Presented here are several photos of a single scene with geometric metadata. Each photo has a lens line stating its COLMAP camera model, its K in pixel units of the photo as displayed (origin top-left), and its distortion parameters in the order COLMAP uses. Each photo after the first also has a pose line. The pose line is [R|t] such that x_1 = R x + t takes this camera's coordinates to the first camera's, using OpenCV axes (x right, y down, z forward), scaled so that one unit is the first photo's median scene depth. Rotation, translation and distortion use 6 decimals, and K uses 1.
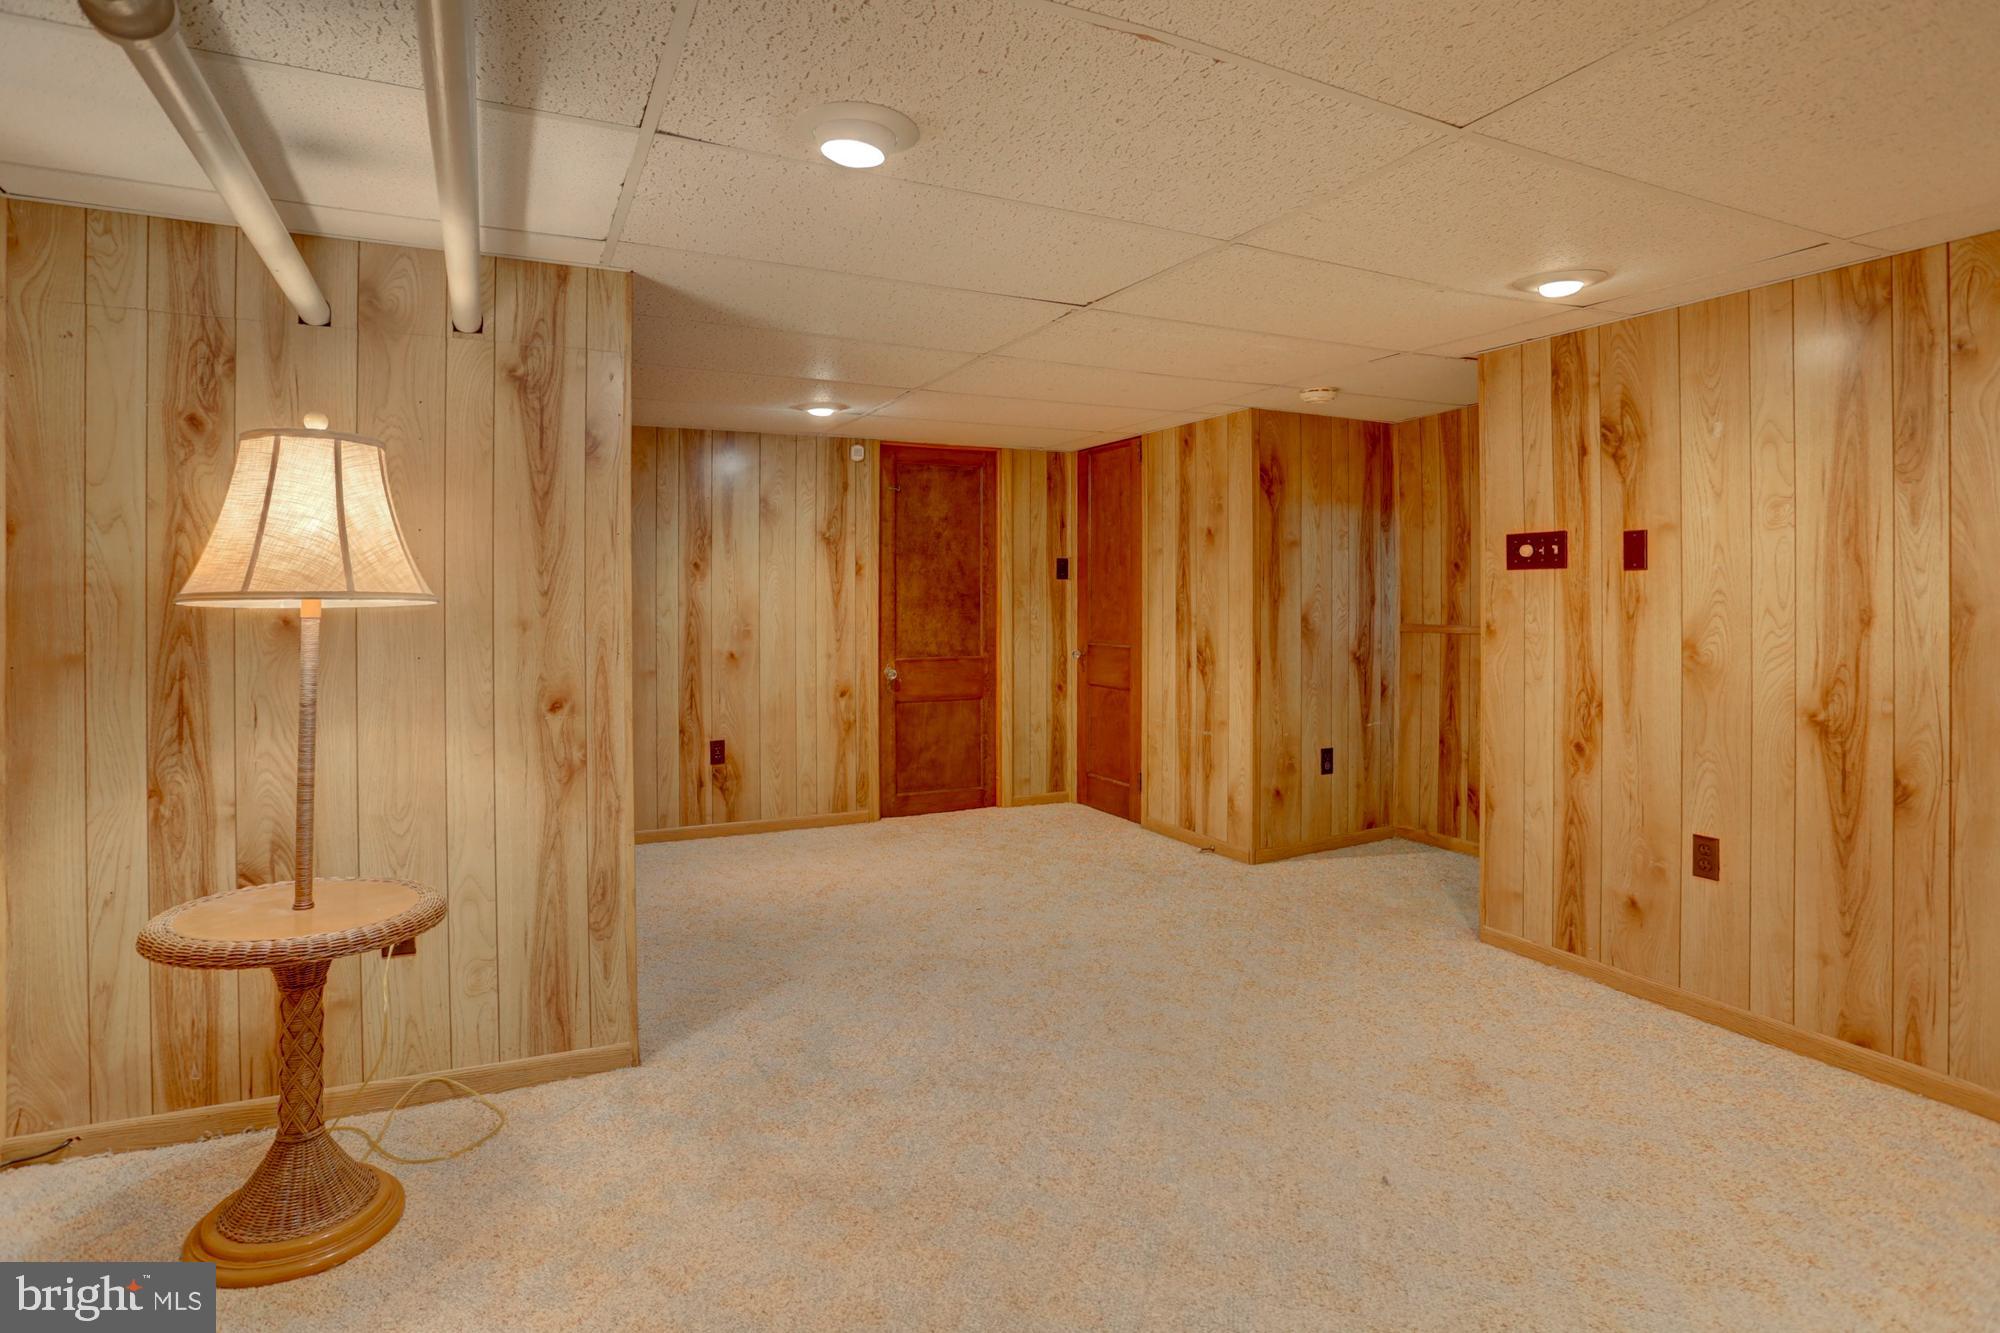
lens RADIAL K [[998.0, 0, 1001.5], [0, 998.0, 573.3], [0, 0, 1]] dist [-0.071007, 0.030917]
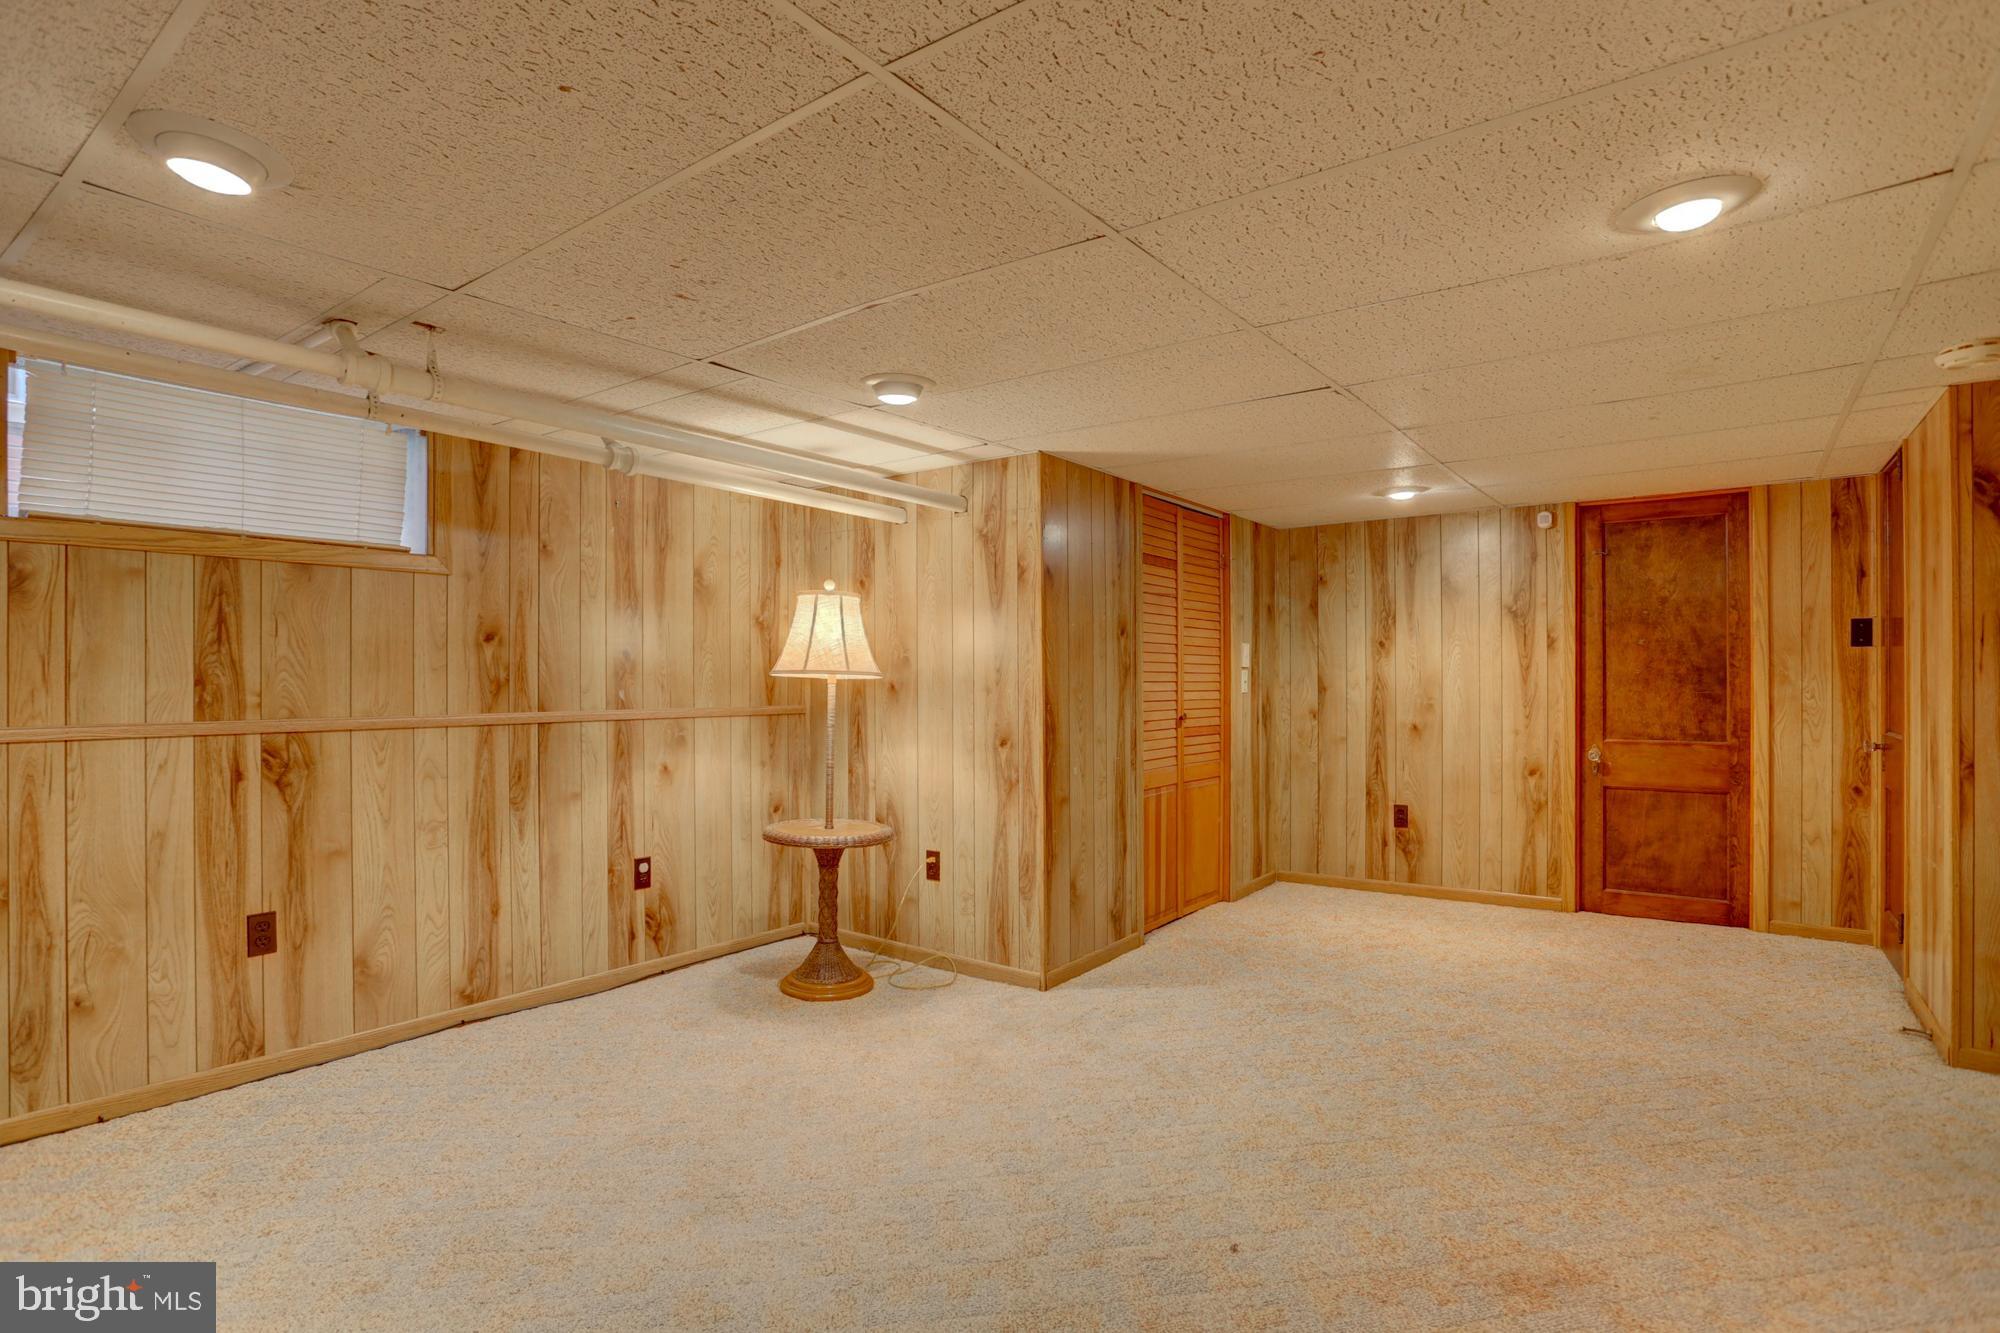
lens RADIAL K [[964.5, 0, 1006.6], [0, 964.5, 652.6], [0, 0, 1]] dist [-0.069134, 0.026827]
pose [[0.501537, -0.021532, -0.864868, 0.377772], [0.022594, 0.999675, -0.011786, 0.004557], [0.864841, -0.013630, 0.501861, 0.103716]]
